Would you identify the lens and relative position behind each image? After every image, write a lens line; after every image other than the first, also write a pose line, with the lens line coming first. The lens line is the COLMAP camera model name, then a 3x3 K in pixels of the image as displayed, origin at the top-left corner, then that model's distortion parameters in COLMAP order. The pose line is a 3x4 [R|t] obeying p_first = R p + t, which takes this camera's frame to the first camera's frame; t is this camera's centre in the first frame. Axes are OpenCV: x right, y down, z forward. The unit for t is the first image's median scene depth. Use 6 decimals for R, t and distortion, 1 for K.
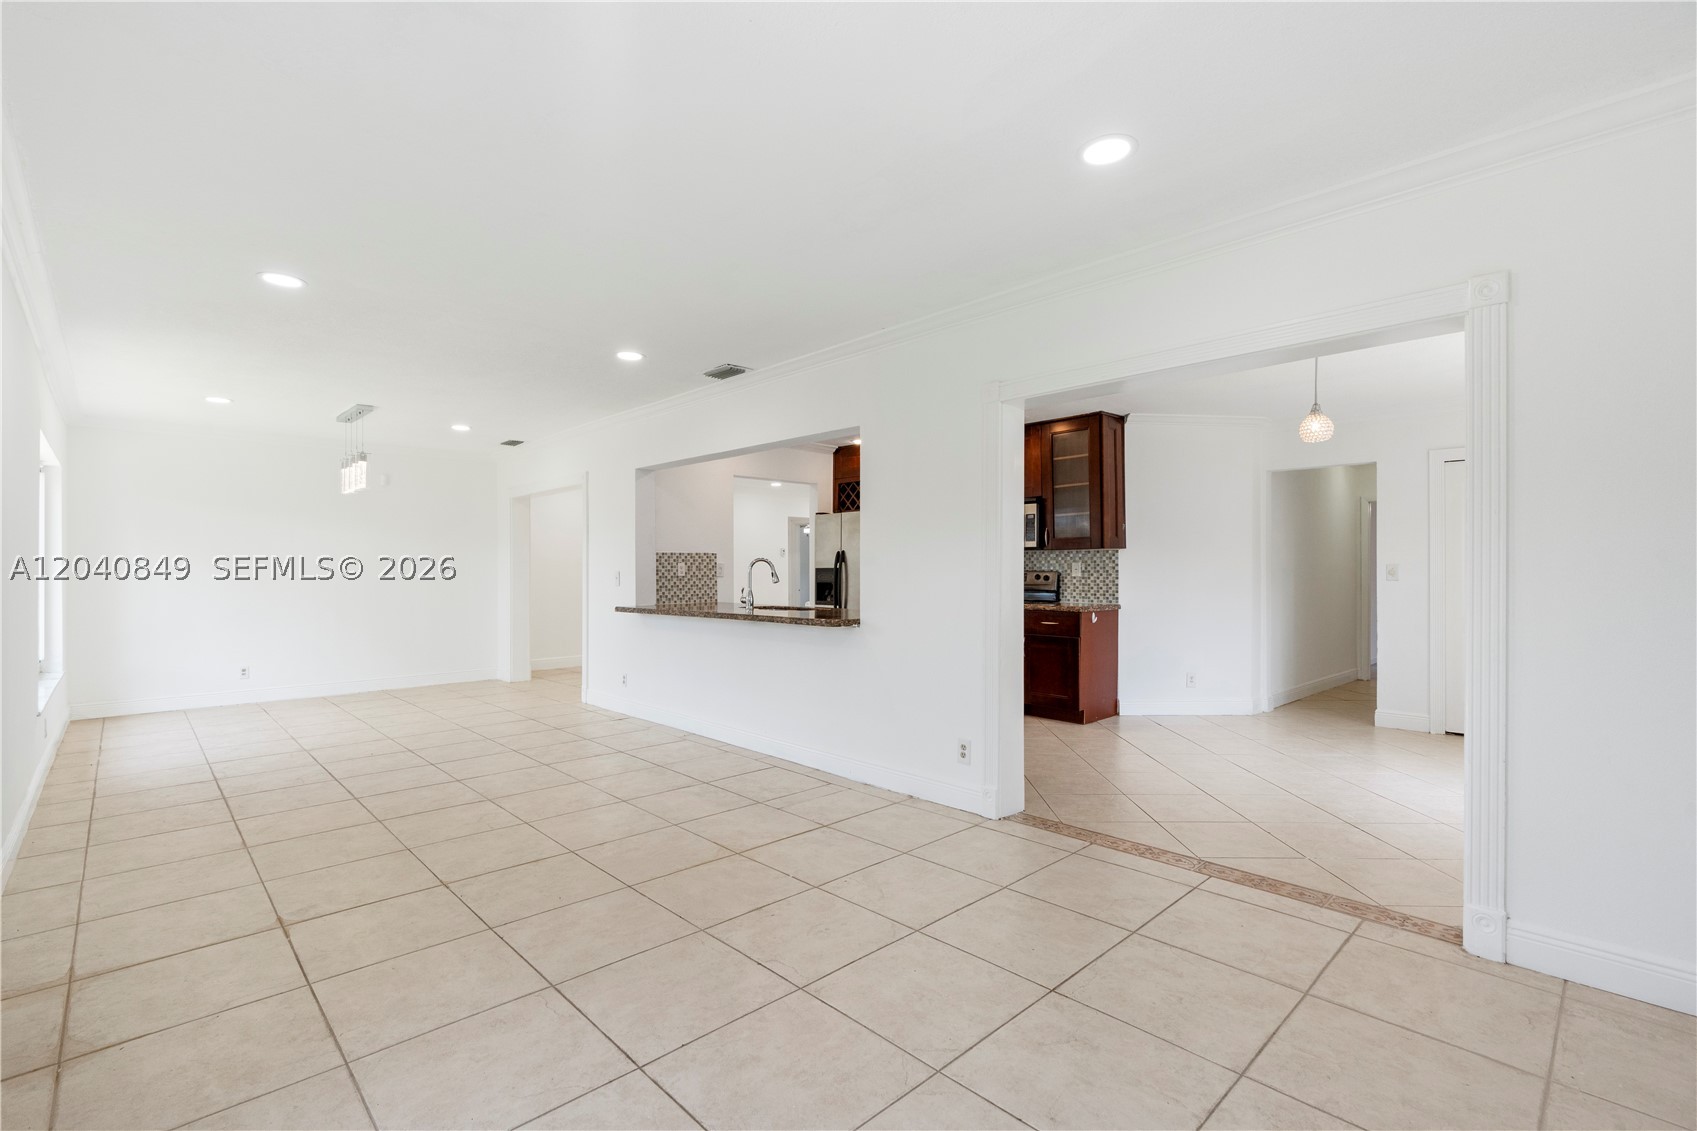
lens RADIAL K [[763.8, 0, 882.8], [0, 763.8, 560.2], [0, 0, 1]] dist [-0.010094, 0.005113]
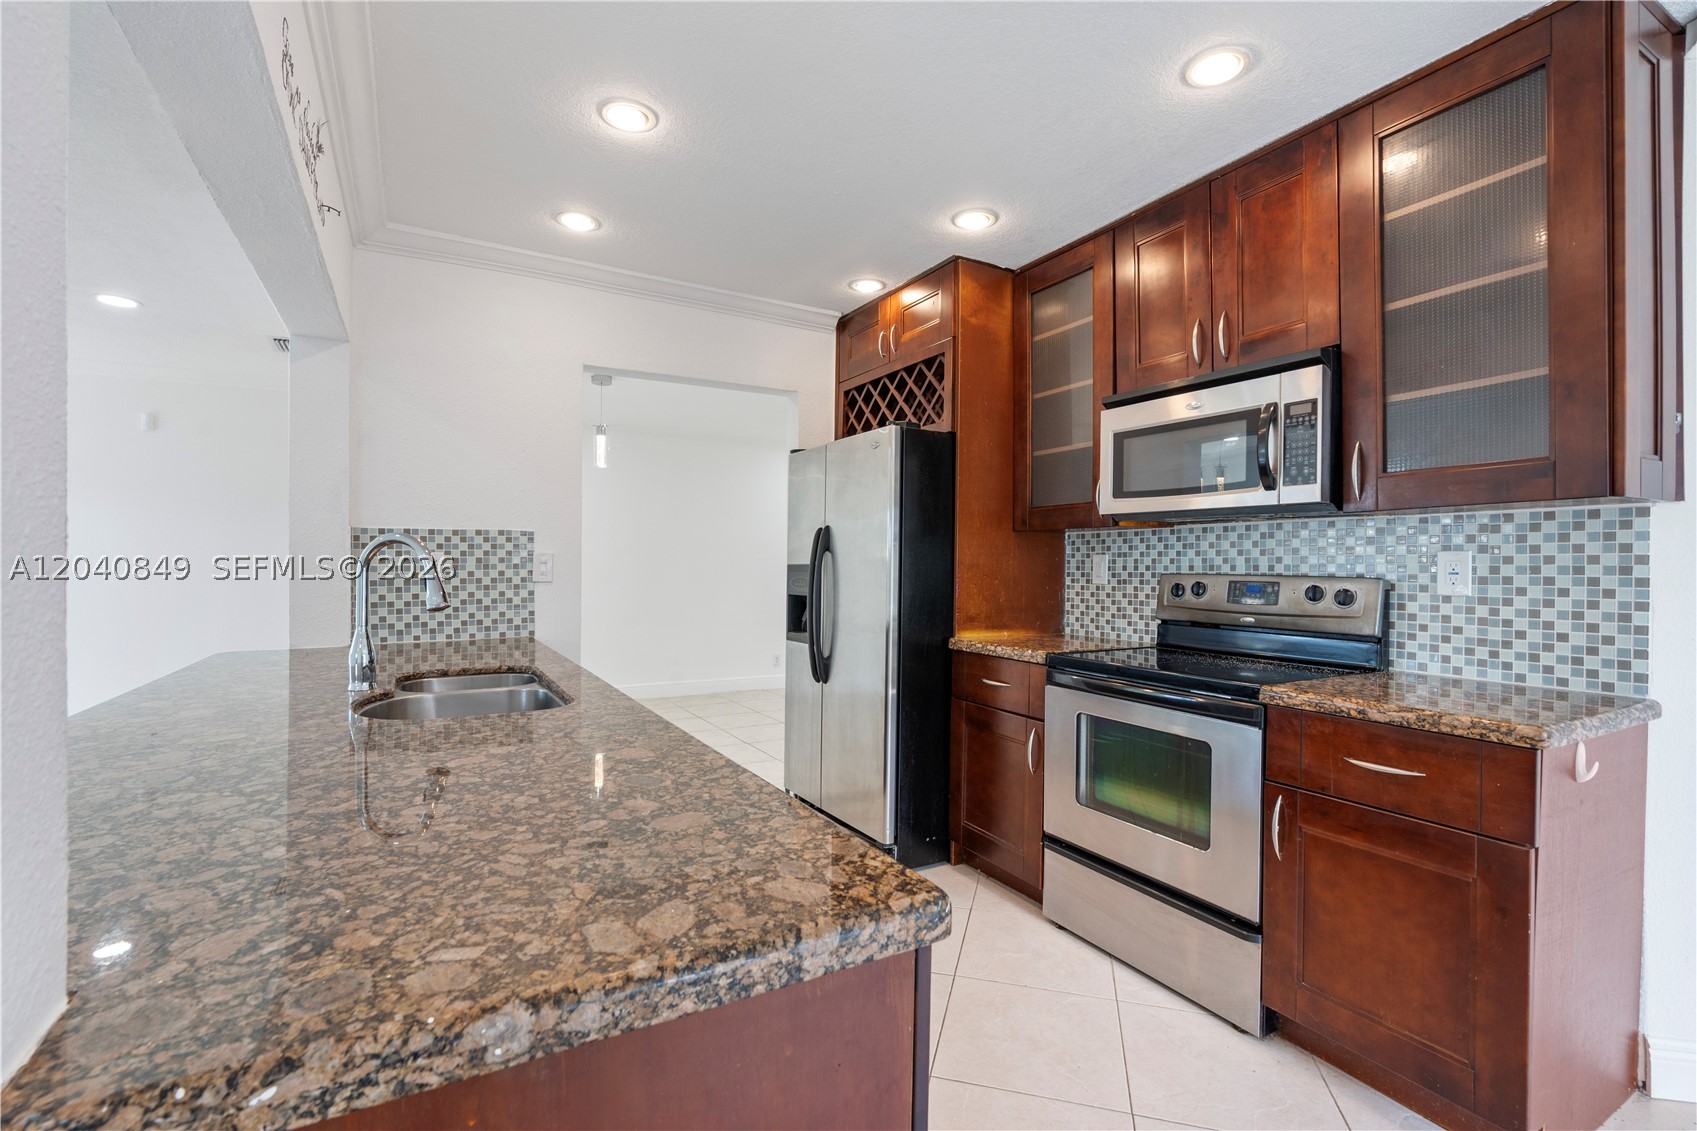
lens RADIAL K [[763.8, 0, 861.0], [0, 763.8, 566.9], [0, 0, 1]] dist [-0.010094, 0.005113]
pose [[0.962010, 0.006202, -0.272943, 0.103390], [-0.002169, 0.999884, 0.015076, 0.005240], [0.273004, -0.013911, 0.961912, 0.639164]]
